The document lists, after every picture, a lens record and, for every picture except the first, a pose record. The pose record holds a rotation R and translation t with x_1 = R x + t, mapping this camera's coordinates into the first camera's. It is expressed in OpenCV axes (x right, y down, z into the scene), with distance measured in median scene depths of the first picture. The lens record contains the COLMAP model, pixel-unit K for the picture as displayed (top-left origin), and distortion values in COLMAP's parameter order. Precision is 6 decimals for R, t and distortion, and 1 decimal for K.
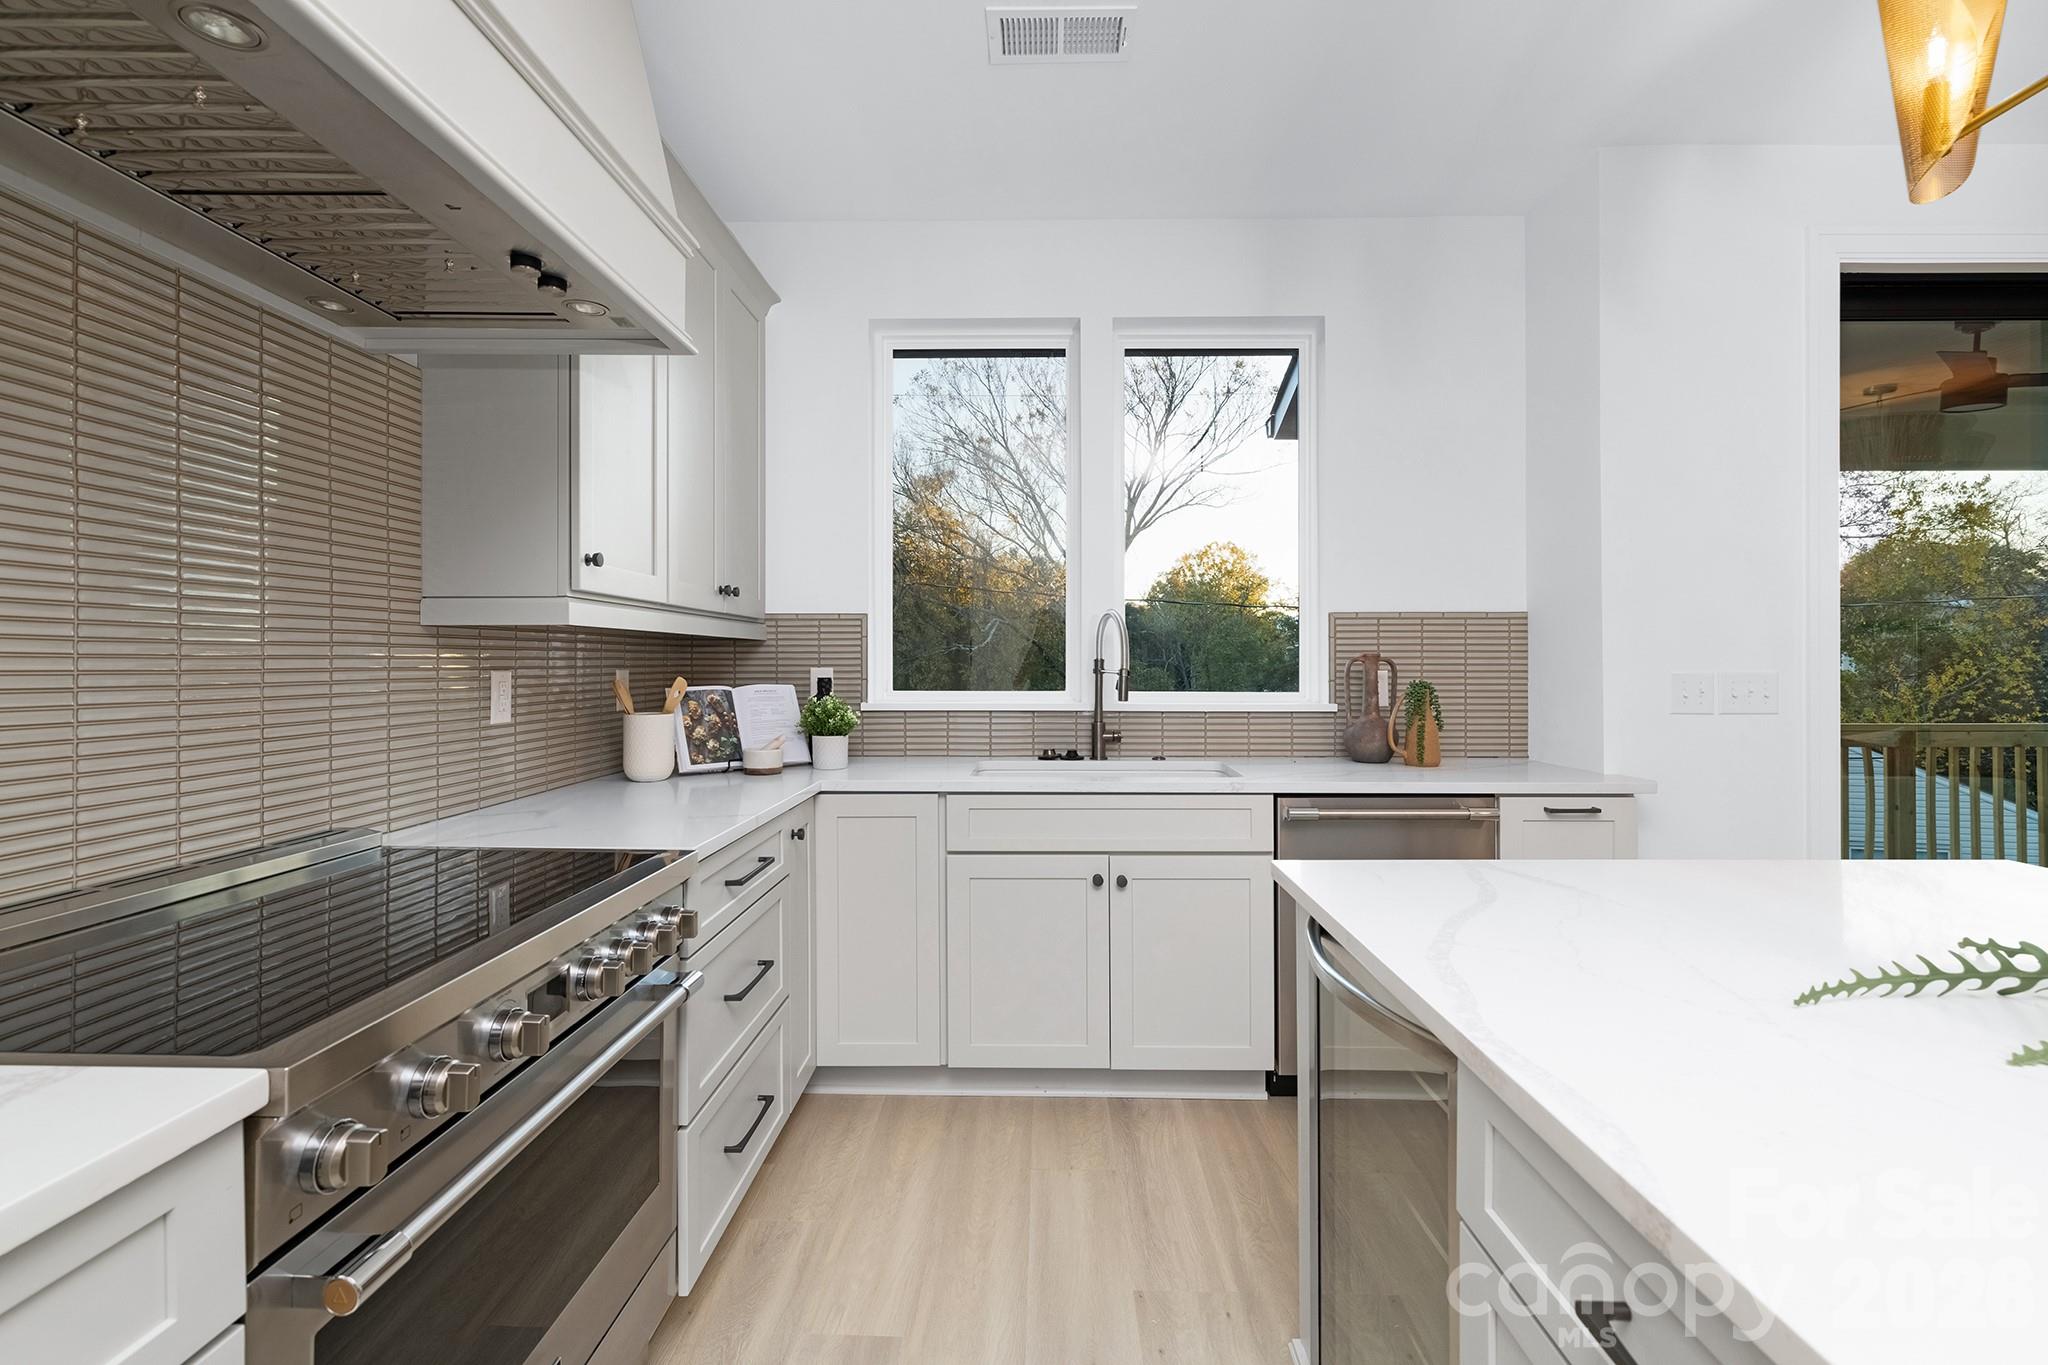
lens RADIAL K [[964.3, 0, 1041.5], [0, 964.3, 652.8], [0, 0, 1]] dist [-0.001473, -0.000297]
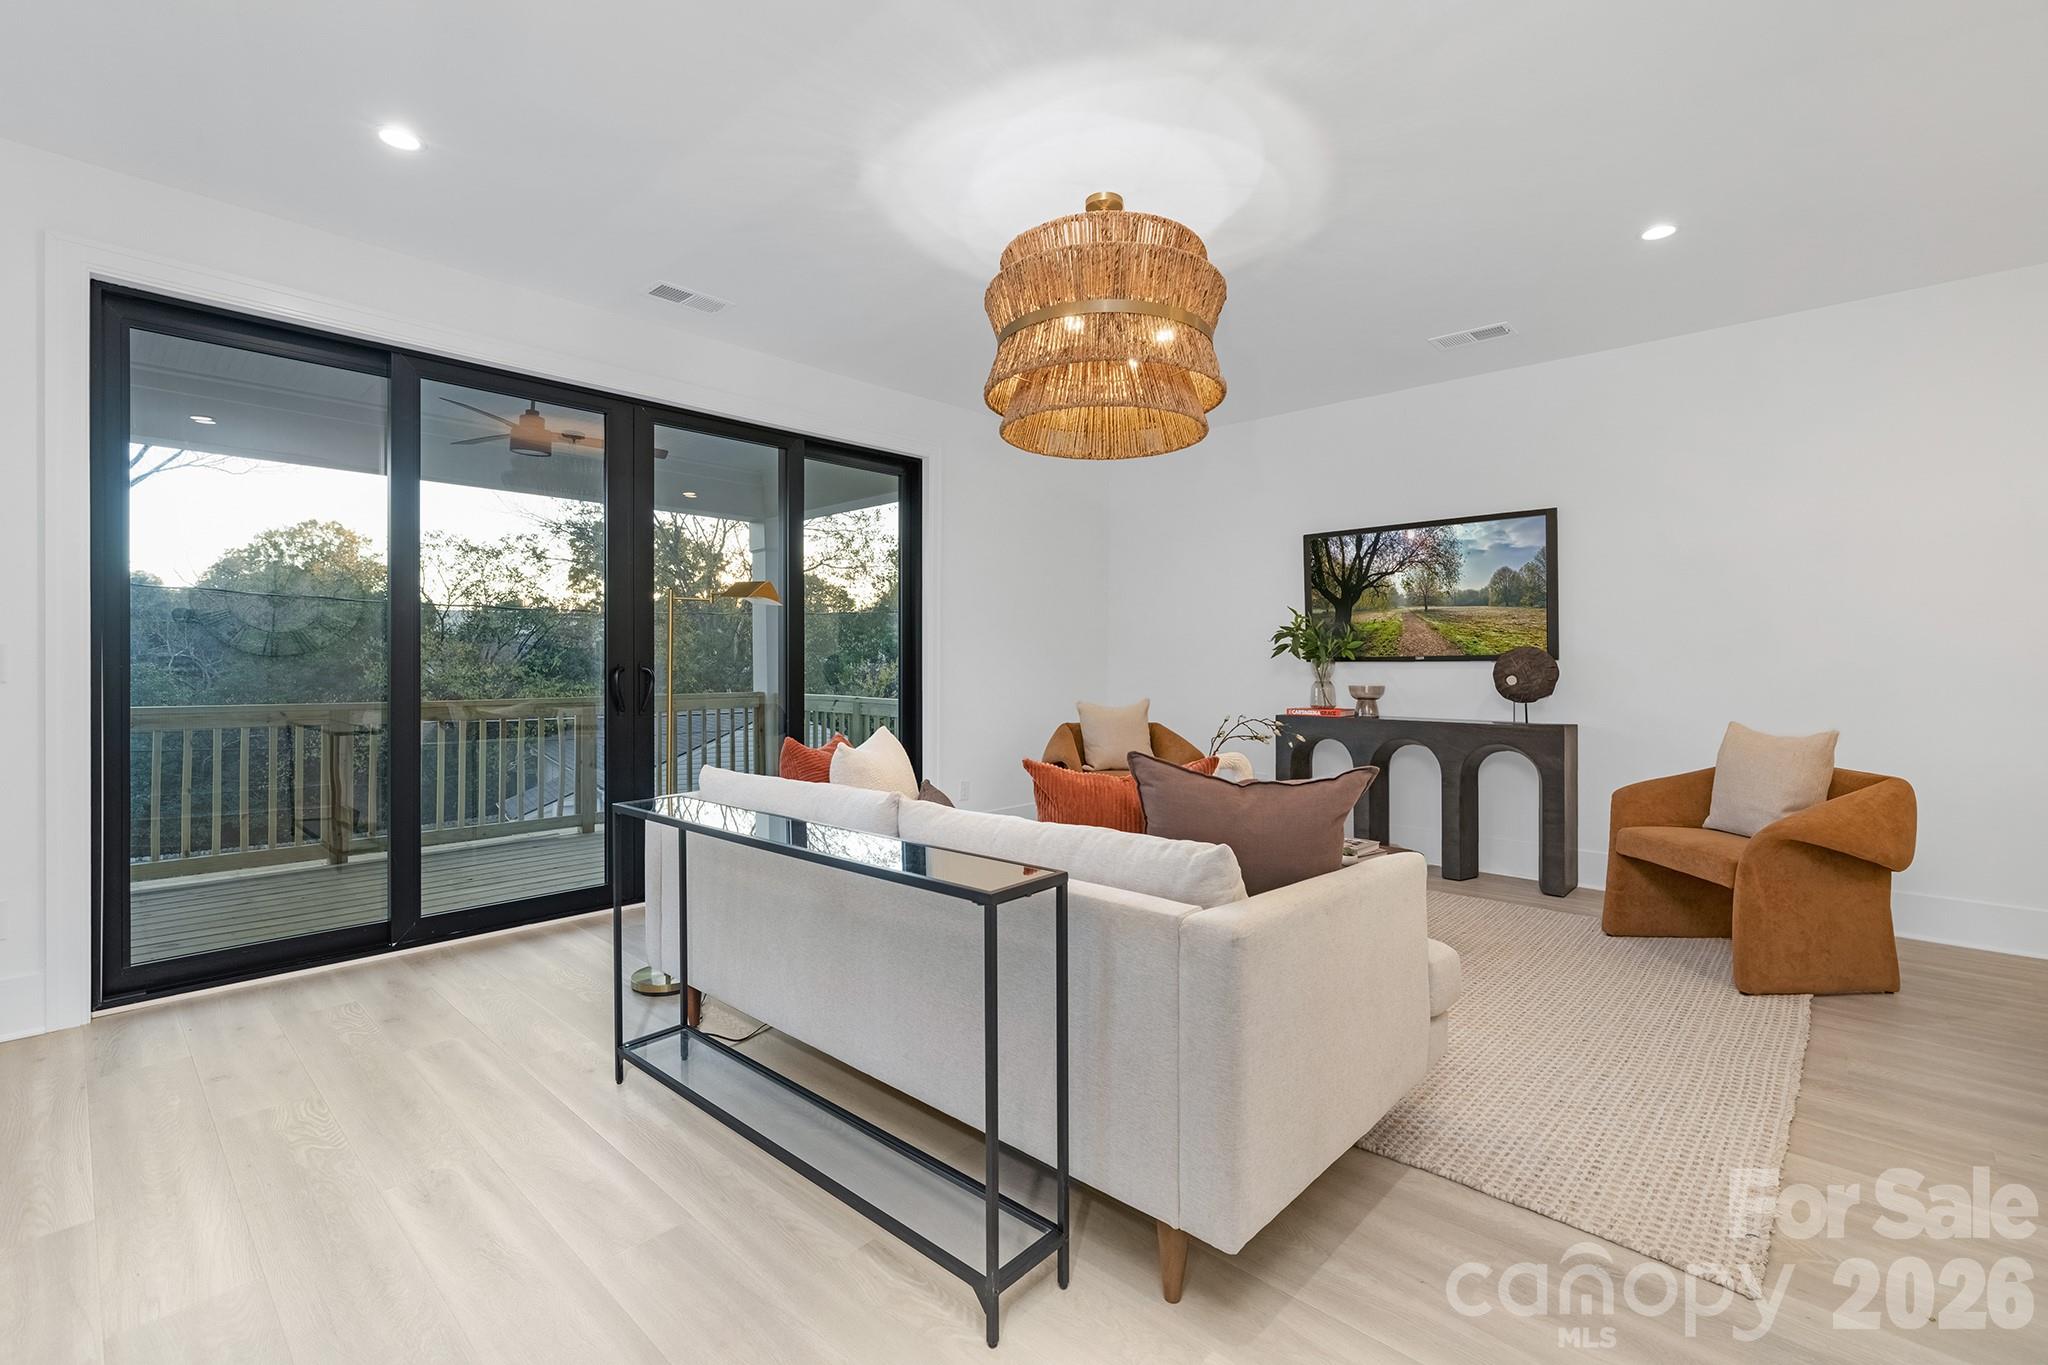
lens RADIAL K [[894.4, 0, 1013.8], [0, 894.4, 659.5], [0, 0, 1]] dist [0.002002, -0.000017]
pose [[0.677483, 0.003104, 0.735532, 0.752846], [-0.009855, 0.999940, 0.004857, 0.021244], [-0.735472, -0.010539, 0.677473, -0.446750]]
